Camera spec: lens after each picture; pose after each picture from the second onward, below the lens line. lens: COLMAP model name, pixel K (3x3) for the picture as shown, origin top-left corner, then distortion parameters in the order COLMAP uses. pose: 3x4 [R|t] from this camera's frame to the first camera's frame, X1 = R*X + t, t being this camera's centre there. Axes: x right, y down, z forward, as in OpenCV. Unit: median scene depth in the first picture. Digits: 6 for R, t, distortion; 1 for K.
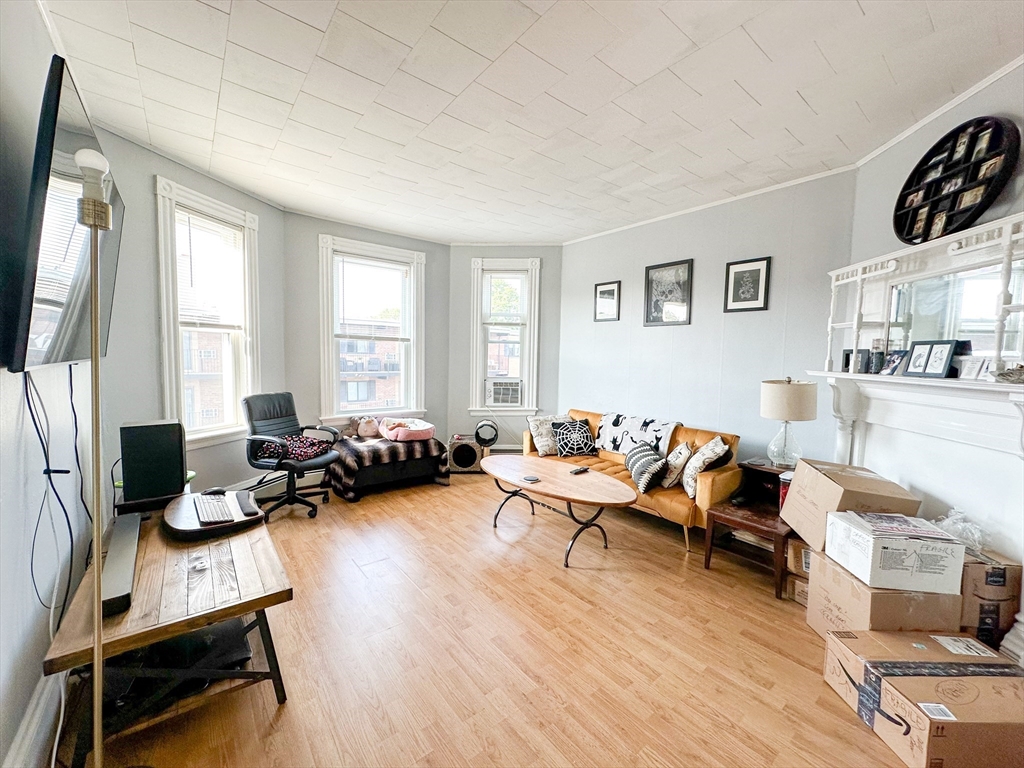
lens RADIAL K [[413.1, 0, 515.3], [0, 413.1, 383.8], [0, 0, 1]] dist [-0.008648, 0.000657]
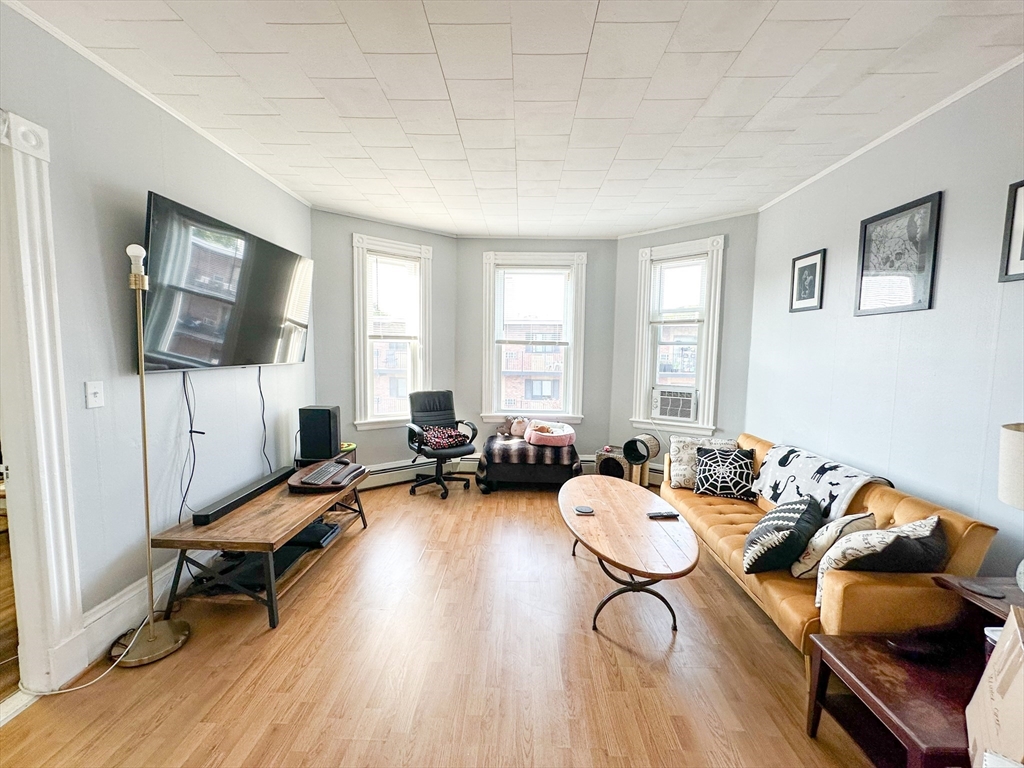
lens RADIAL K [[413.1, 0, 507.6], [0, 413.1, 382.6], [0, 0, 1]] dist [-0.008648, 0.000657]
pose [[0.760690, 0.041788, -0.647769, 0.336963], [-0.042977, 0.998978, 0.013976, -0.025056], [0.647692, 0.017208, 0.761708, 0.190590]]
